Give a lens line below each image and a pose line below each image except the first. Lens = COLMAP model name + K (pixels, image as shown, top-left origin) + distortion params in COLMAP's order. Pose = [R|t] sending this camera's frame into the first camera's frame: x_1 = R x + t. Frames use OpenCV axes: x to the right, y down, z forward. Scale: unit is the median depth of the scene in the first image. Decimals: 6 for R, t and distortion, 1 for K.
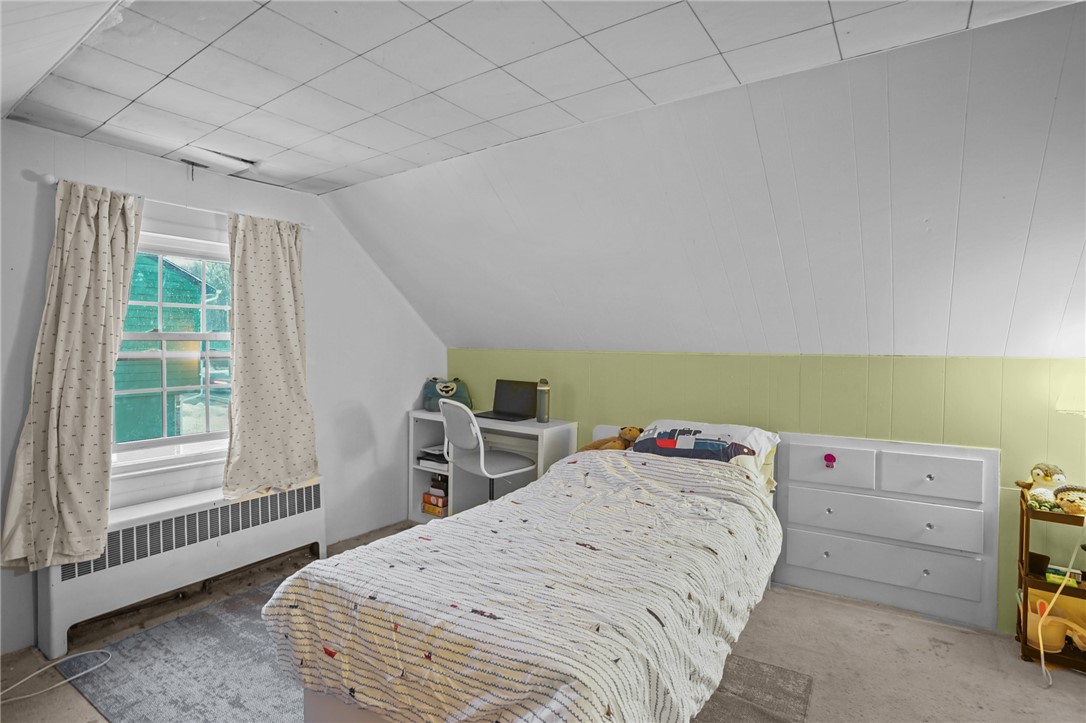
lens RADIAL K [[538.3, 0, 538.8], [0, 538.3, 352.4], [0, 0, 1]] dist [-0.077243, 0.044493]
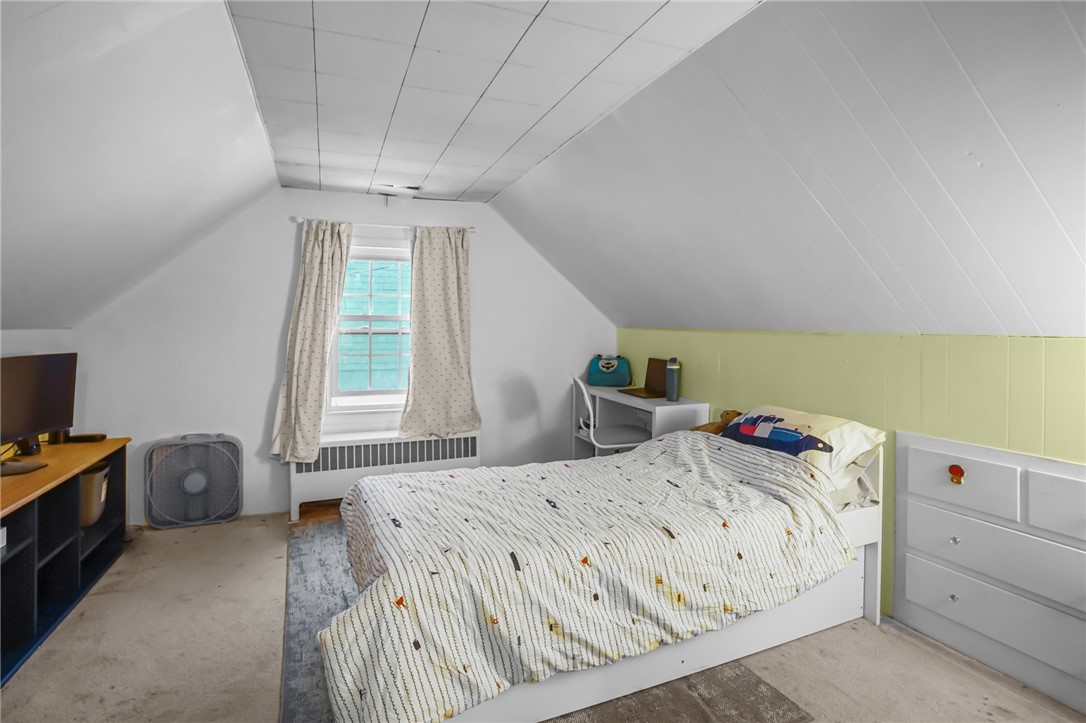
lens RADIAL K [[547.8, 0, 550.2], [0, 547.8, 319.2], [0, 0, 1]] dist [-0.034164, 0.001198]
pose [[0.836148, -0.007698, -0.548450, 0.503342], [-0.007477, 0.999649, -0.025430, 0.006819], [0.548453, 0.025364, 0.835797, 0.027858]]
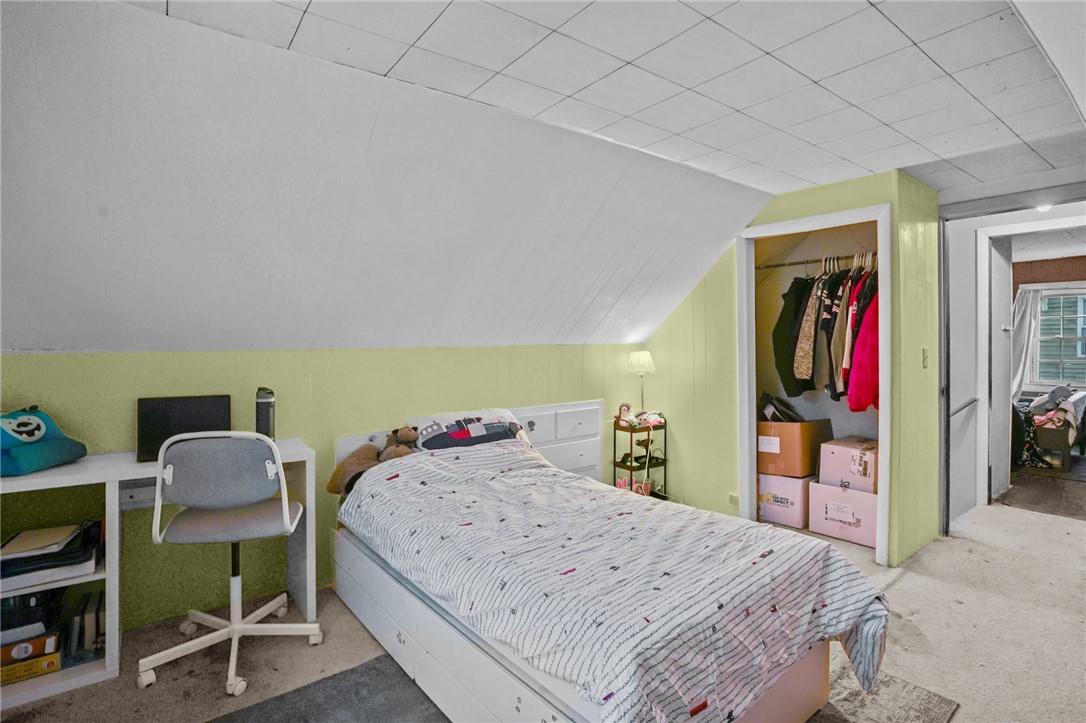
lens RADIAL K [[538.3, 0, 538.8], [0, 538.3, 352.4], [0, 0, 1]] dist [-0.077243, 0.044493]
pose [[0.321796, -0.027550, 0.946408, -0.728905], [0.022485, 0.999517, 0.021450, -0.005634], [-0.946542, 0.014378, 0.322260, 0.565770]]
